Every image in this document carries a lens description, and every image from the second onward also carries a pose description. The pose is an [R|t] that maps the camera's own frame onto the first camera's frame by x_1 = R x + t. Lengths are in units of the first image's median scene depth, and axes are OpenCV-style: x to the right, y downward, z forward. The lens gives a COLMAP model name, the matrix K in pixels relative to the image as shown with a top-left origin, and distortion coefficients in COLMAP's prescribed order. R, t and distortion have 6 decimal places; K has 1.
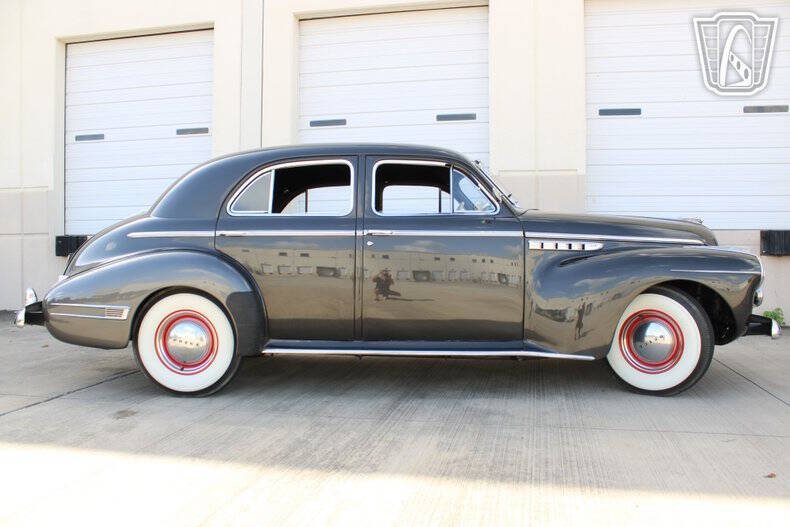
lens RADIAL K [[662.5, 0, 406.5], [0, 662.5, 261.0], [0, 0, 1]] dist [-0.150029, 0.104285]
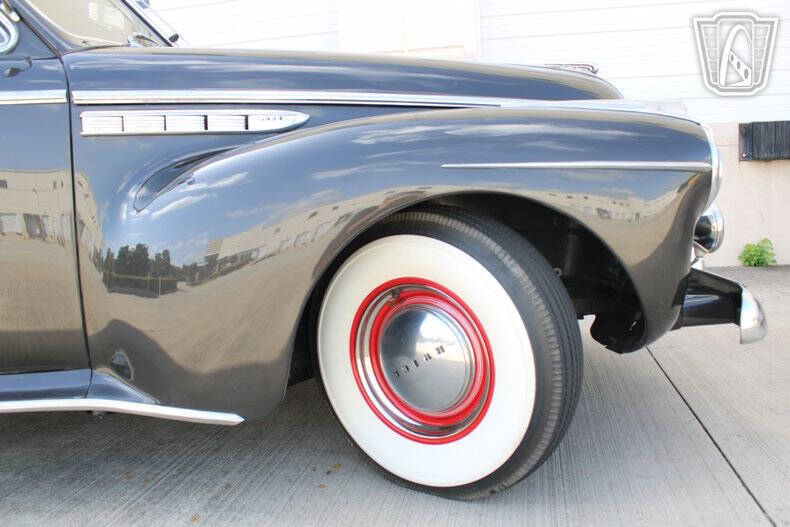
lens RADIAL K [[659.3, 0, 402.1], [0, 659.3, 266.3], [0, 0, 1]] dist [-0.124021, 0.056910]
pose [[0.998861, -0.047554, 0.003883, 0.368075], [0.046896, 0.993502, 0.103707, 0.028599], [-0.008789, -0.103407, 0.994600, 0.621818]]
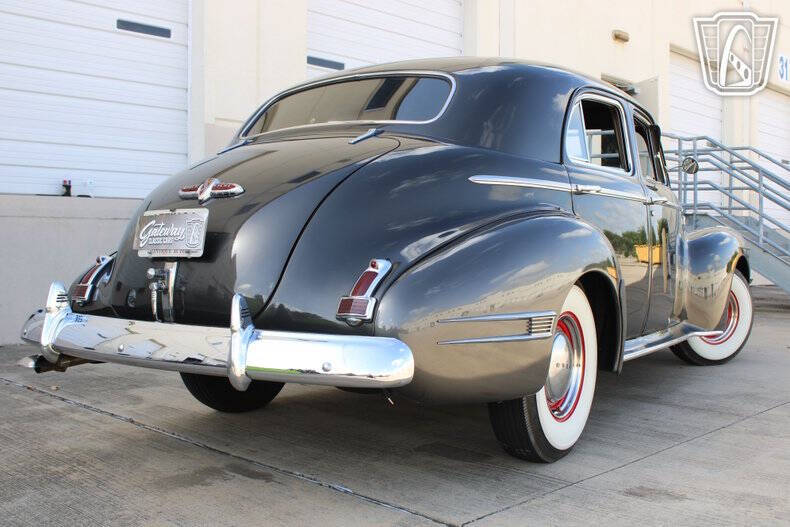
lens RADIAL K [[838.3, 0, 393.0], [0, 838.3, 257.4], [0, 0, 1]] dist [-0.080165, 0.000000]
pose [[0.547076, -0.010688, 0.837015, -1.041742], [0.006778, 0.999942, 0.008338, 0.017694], [-0.837056, 0.001112, 0.547117, 0.698814]]
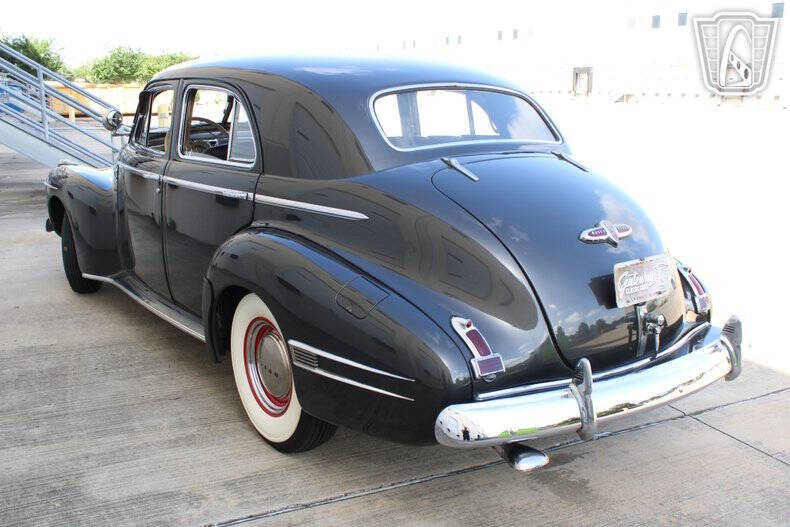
lens RADIAL K [[769.7, 0, 399.3], [0, 769.7, 257.9], [0, 0, 1]] dist [-0.083534, 0.000000]
pose [[-0.604720, -0.175819, 0.776789, -0.978452], [0.007756, 0.973983, 0.226490, -0.161435], [-0.796400, 0.142988, -0.587623, 1.718625]]
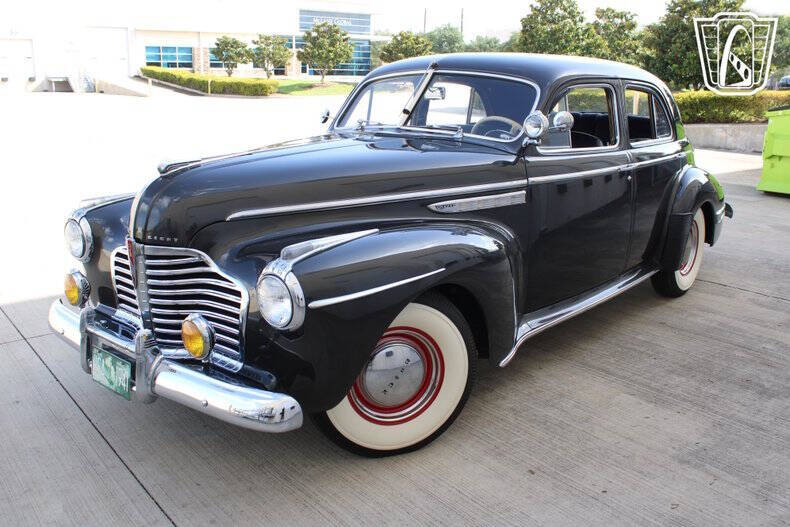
lens RADIAL K [[729.8, 0, 393.1], [0, 729.8, 268.4], [0, 0, 1]] dist [-0.084590, 0.000000]
pose [[-0.654062, 0.187005, -0.732961, 0.916703], [-0.021483, 0.963977, 0.265116, -0.169739], [0.756136, 0.189149, -0.626483, 1.790863]]
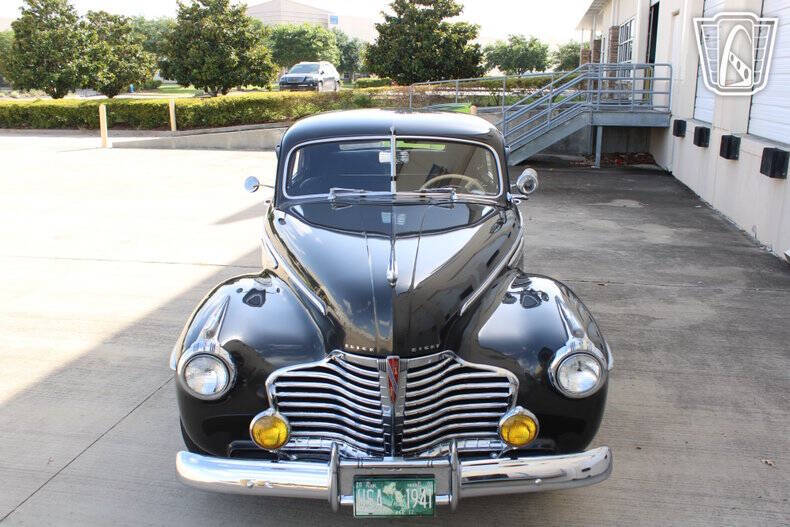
lens RADIAL K [[729.8, 0, 402.0], [0, 729.8, 265.5], [0, 0, 1]] dist [-0.084590, 0.000000]
pose [[0.011918, 0.253538, -0.967252, 1.182633], [-0.017405, 0.967227, 0.253317, -0.254400], [0.999777, 0.013816, 0.015940, 1.181176]]
